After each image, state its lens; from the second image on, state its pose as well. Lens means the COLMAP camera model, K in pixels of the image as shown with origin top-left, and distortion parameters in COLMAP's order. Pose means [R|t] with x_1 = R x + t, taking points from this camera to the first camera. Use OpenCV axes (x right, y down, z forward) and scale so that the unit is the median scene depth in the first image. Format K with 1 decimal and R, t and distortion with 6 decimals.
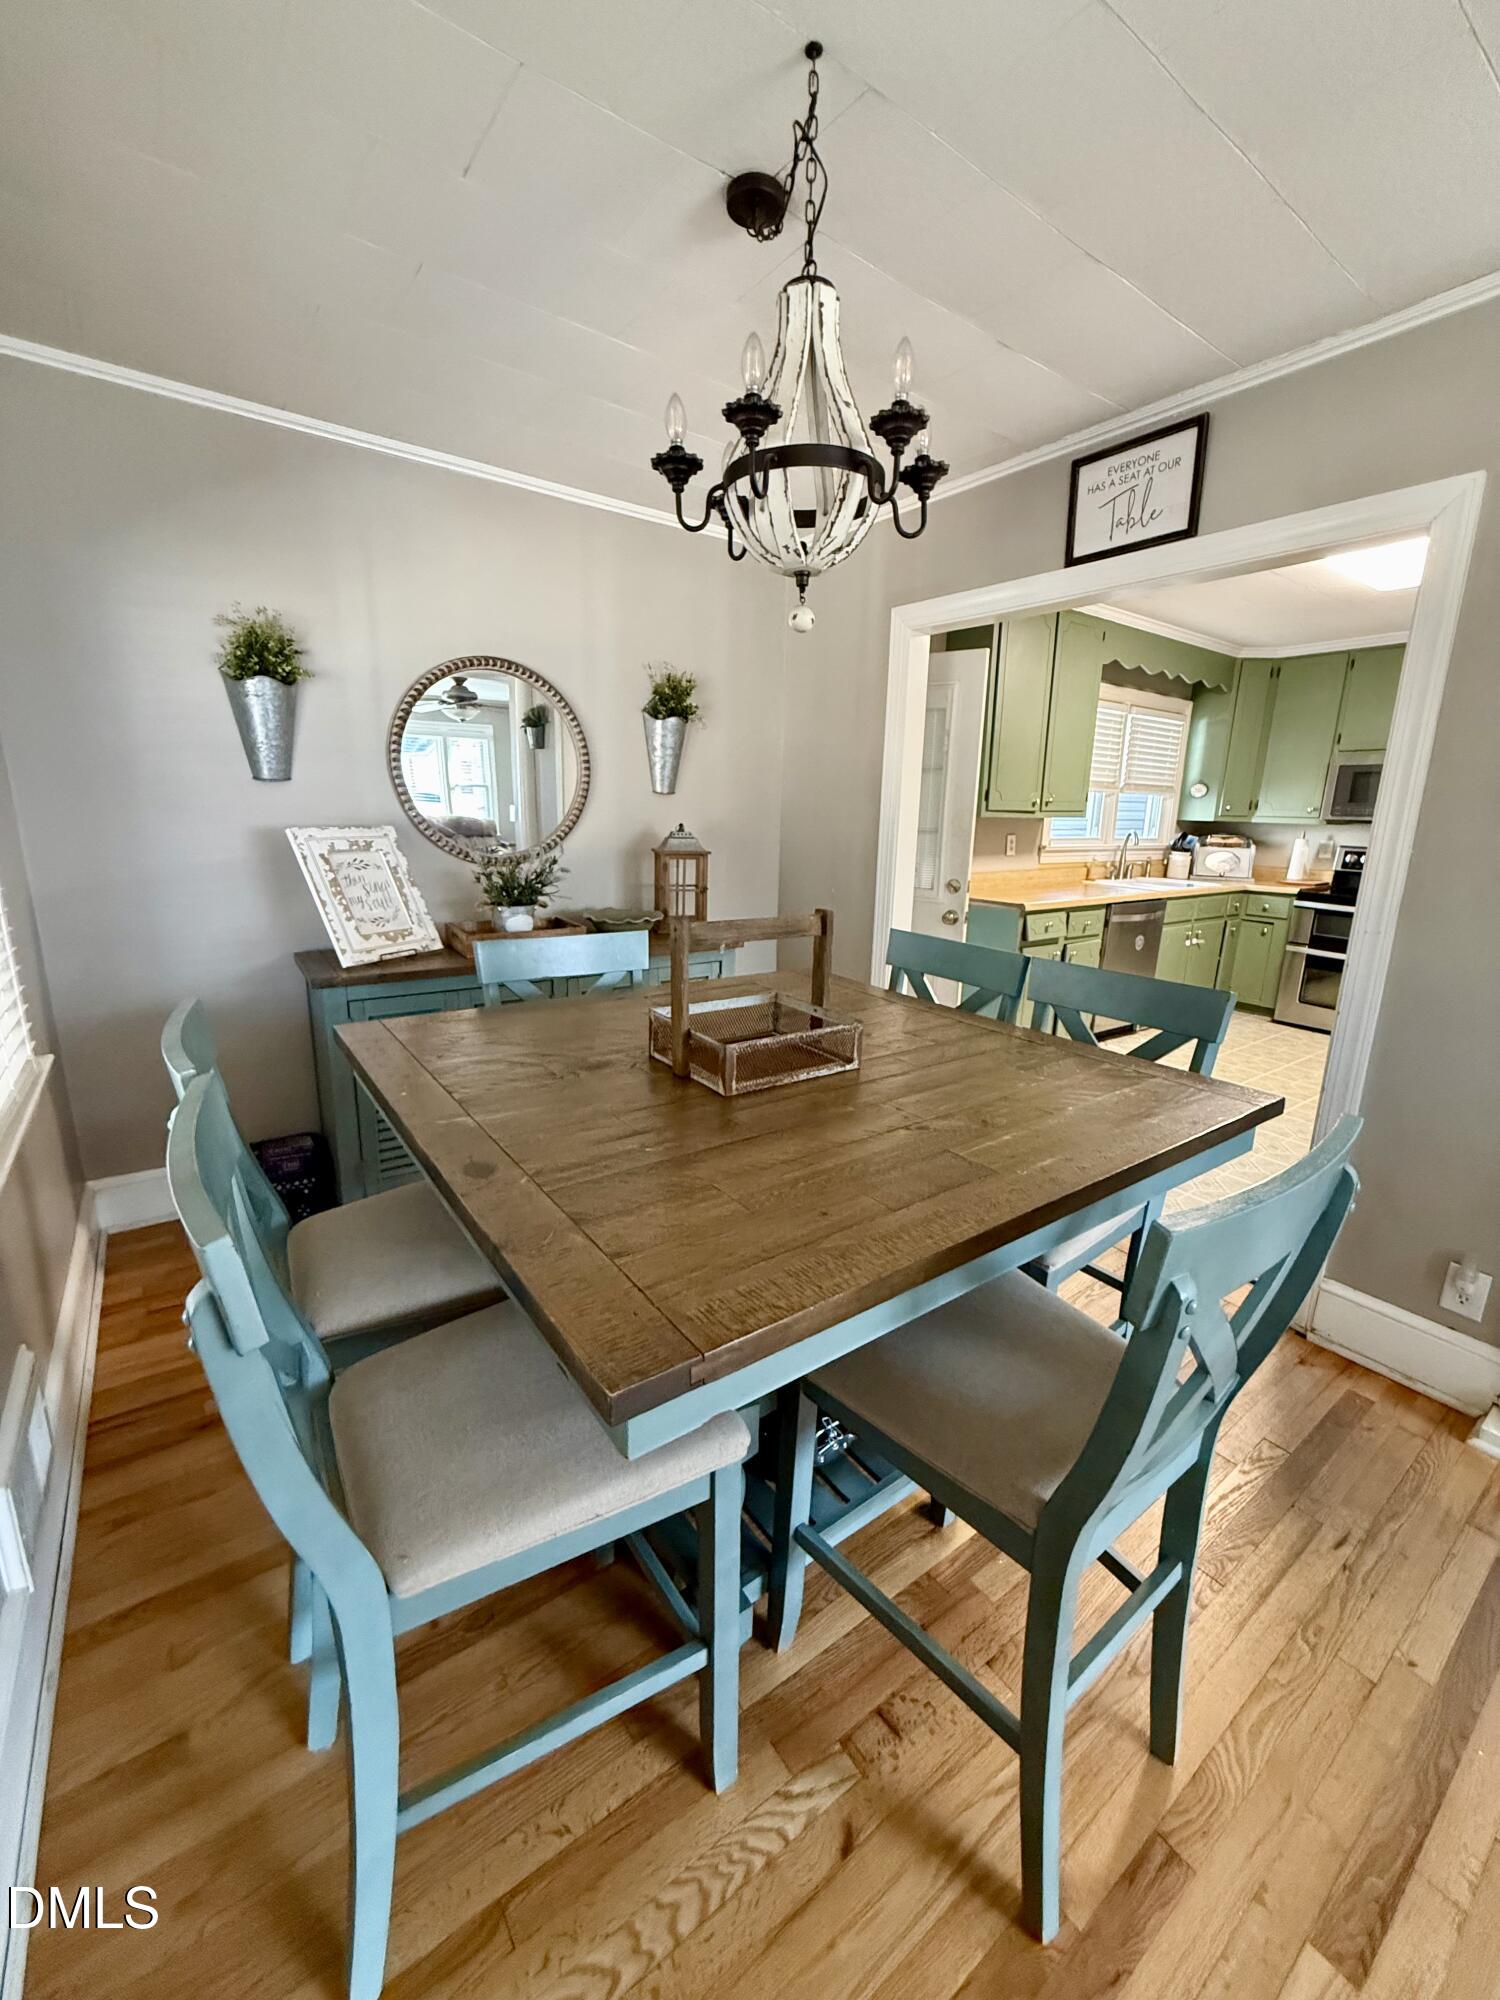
lens RADIAL K [[796.8, 0, 752.7], [0, 796.8, 989.4], [0, 0, 1]] dist [0.001390, 0.000246]
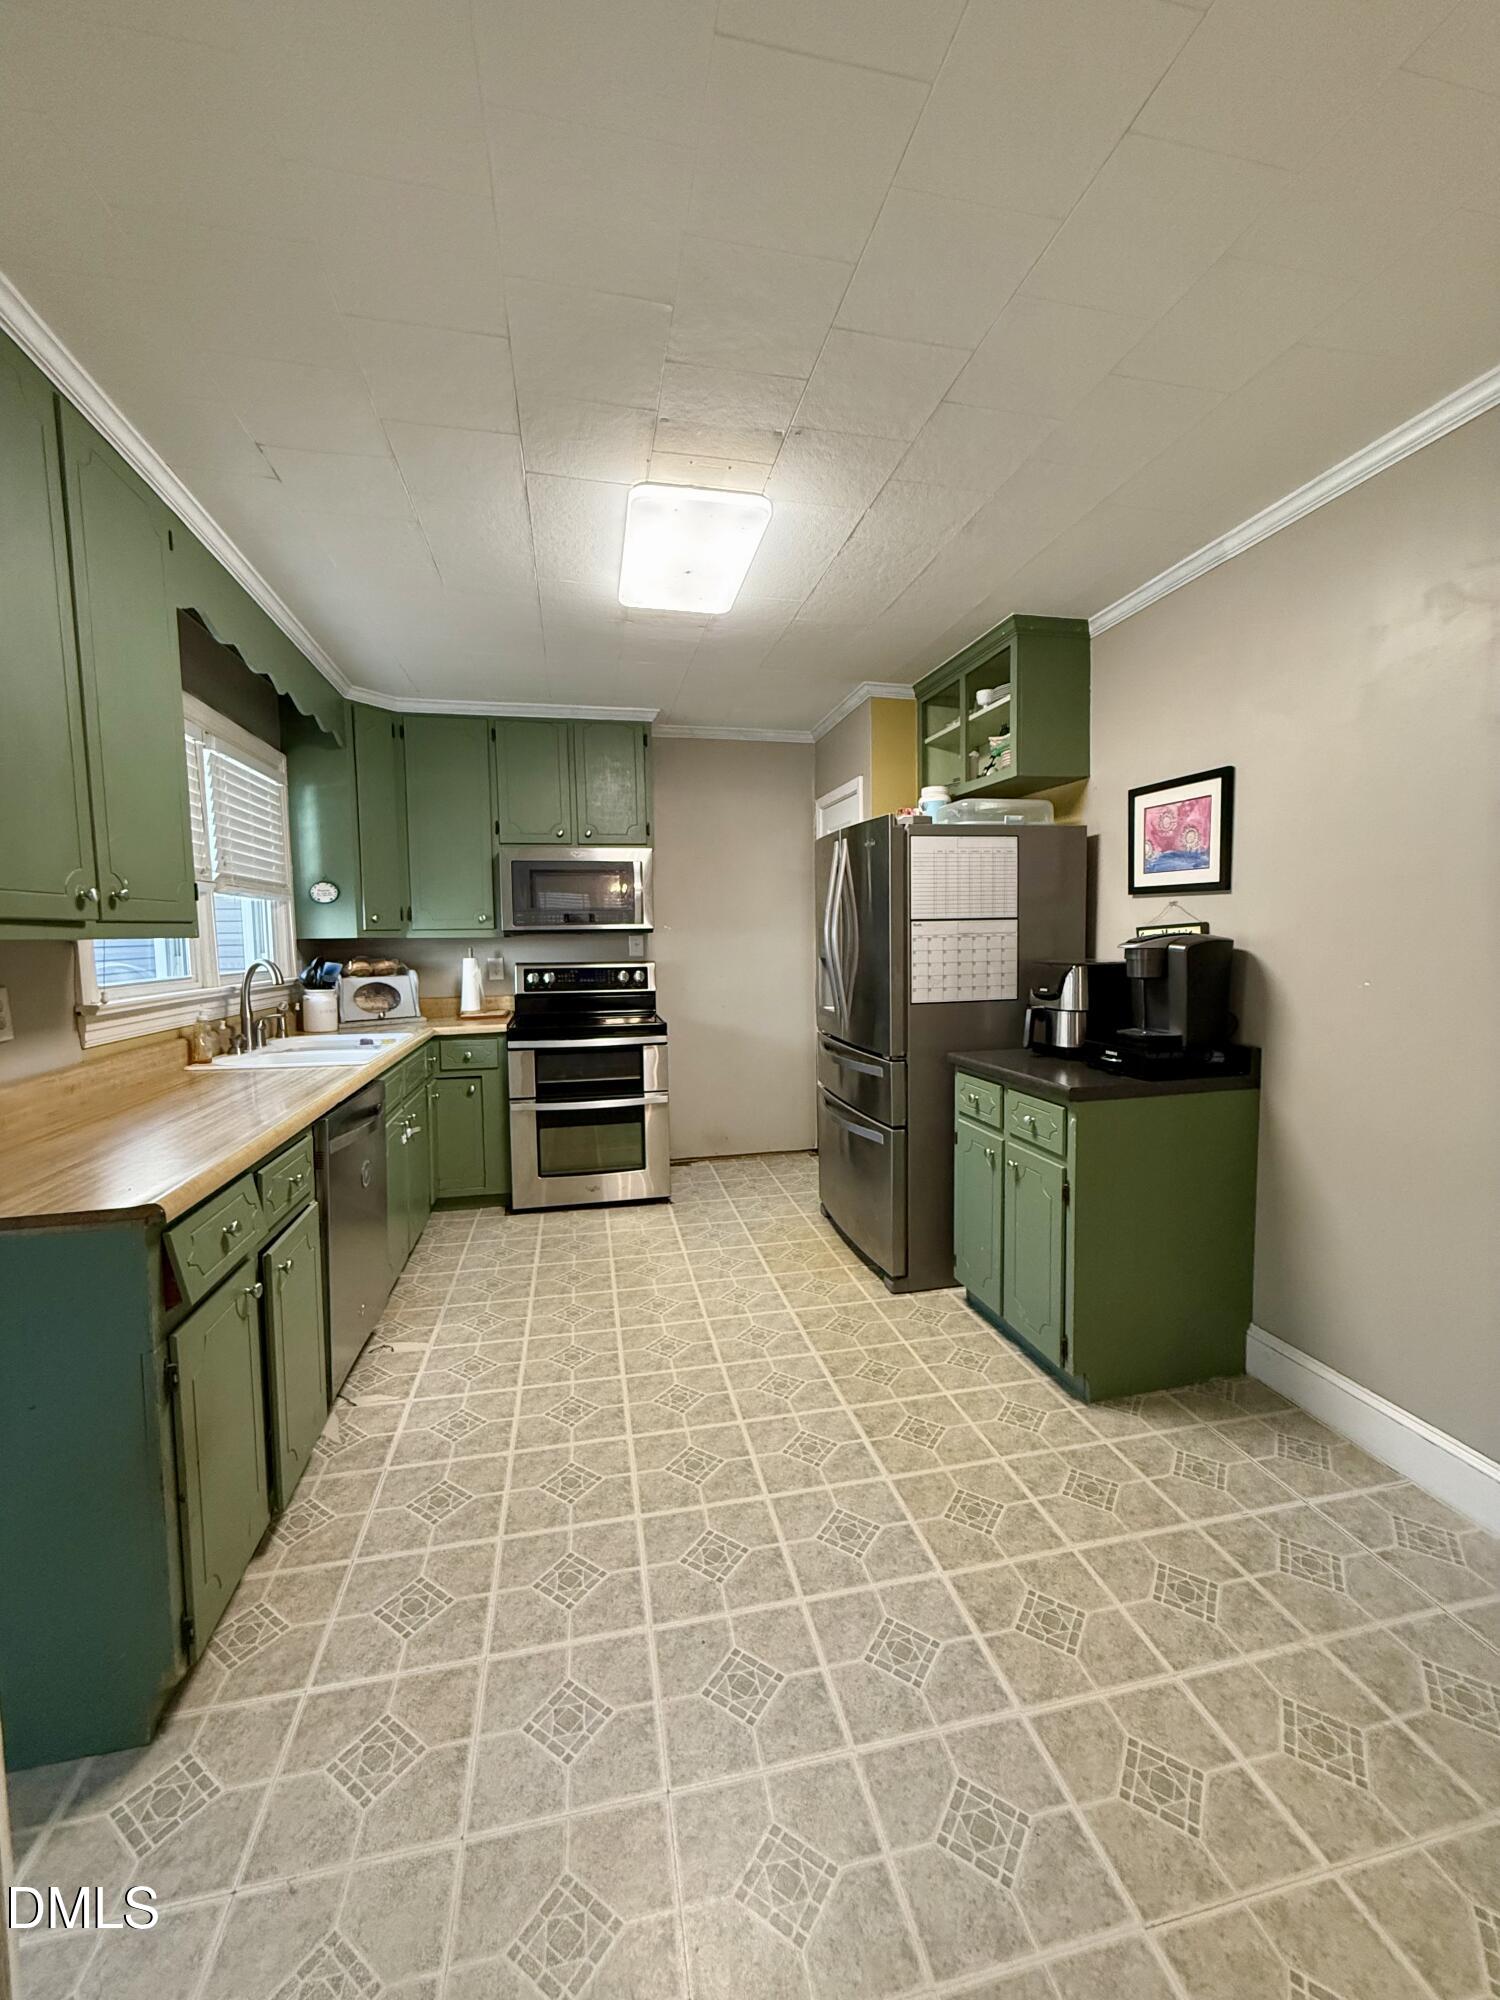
lens RADIAL K [[796.8, 0, 752.7], [0, 796.8, 989.4], [0, 0, 1]] dist [0.001390, 0.000246]
pose [[0.403344, -0.091885, 0.910423, 0.110594], [0.229716, 0.973251, -0.003544, -0.094902], [-0.885745, 0.210568, 0.413663, 0.456053]]
